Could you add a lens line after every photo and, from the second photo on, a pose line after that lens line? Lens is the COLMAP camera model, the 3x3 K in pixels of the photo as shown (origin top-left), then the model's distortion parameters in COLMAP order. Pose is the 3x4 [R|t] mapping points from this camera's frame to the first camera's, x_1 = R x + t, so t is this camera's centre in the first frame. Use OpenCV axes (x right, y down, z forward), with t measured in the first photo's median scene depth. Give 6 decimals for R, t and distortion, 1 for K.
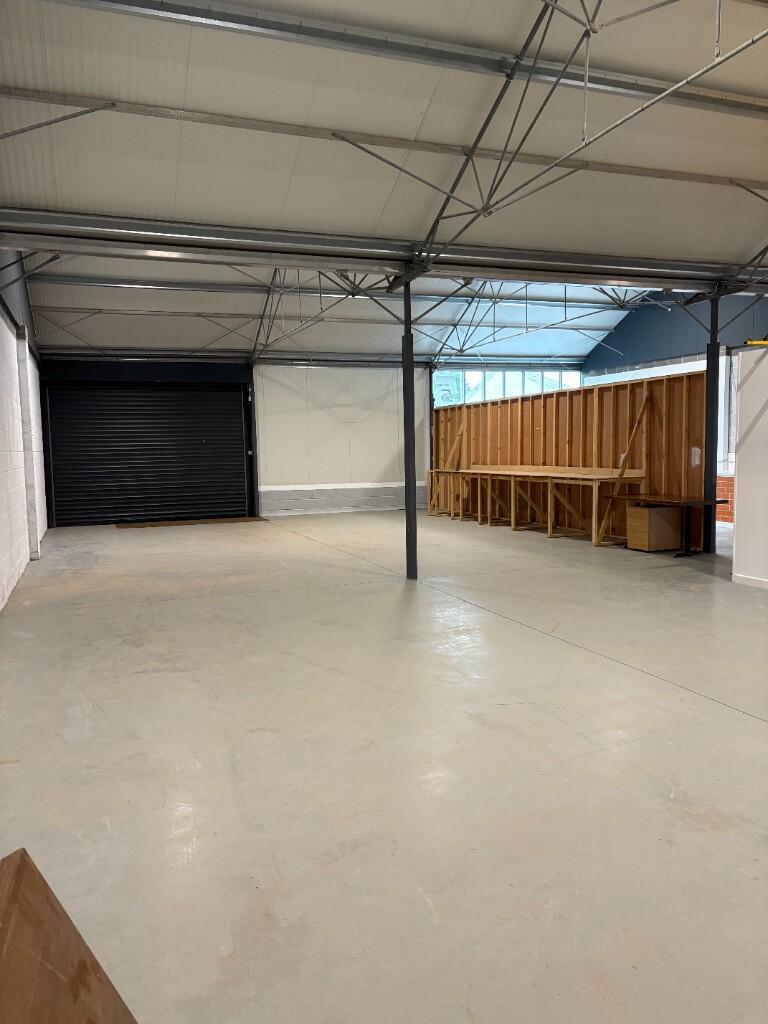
lens RADIAL K [[779.6, 0, 384.0], [0, 779.6, 512.0], [0, 0, 1]] dist [0.026764, -0.000560]
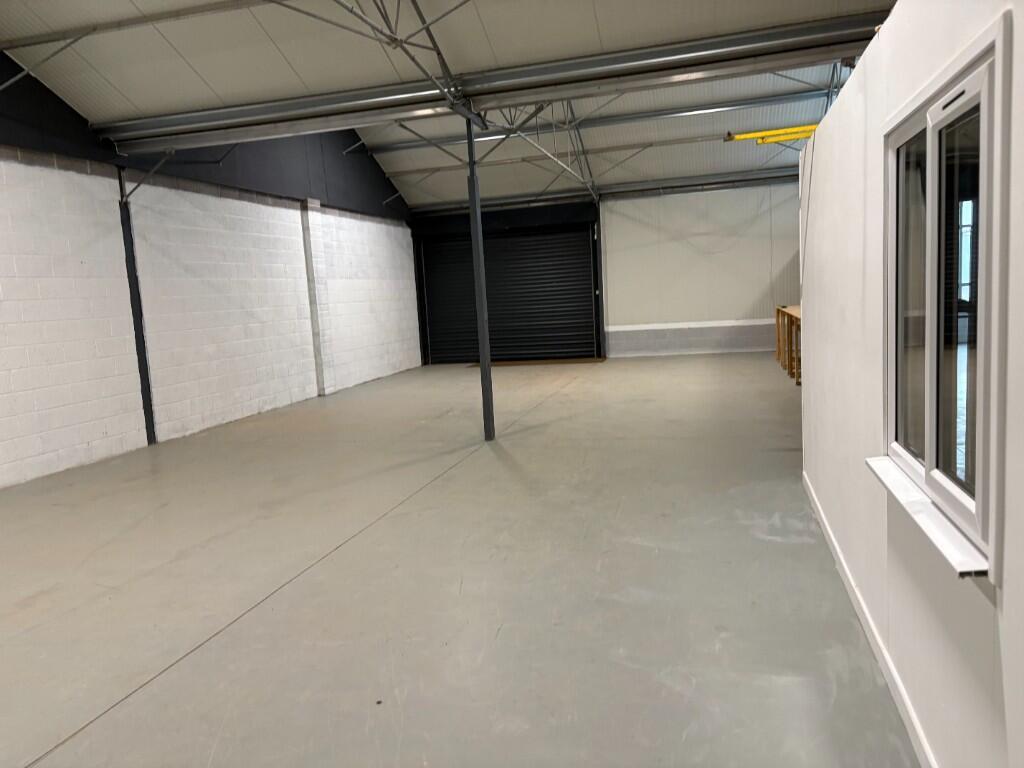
lens RADIAL K [[779.6, 0, 512.0], [0, 779.6, 384.0], [0, 0, 1]] dist [0.026764, -0.000560]
pose [[0.813311, 0.033192, -0.580881, 0.315756], [0.003341, 0.998089, 0.061709, -0.021888], [0.581819, -0.052129, 0.811646, 0.139267]]
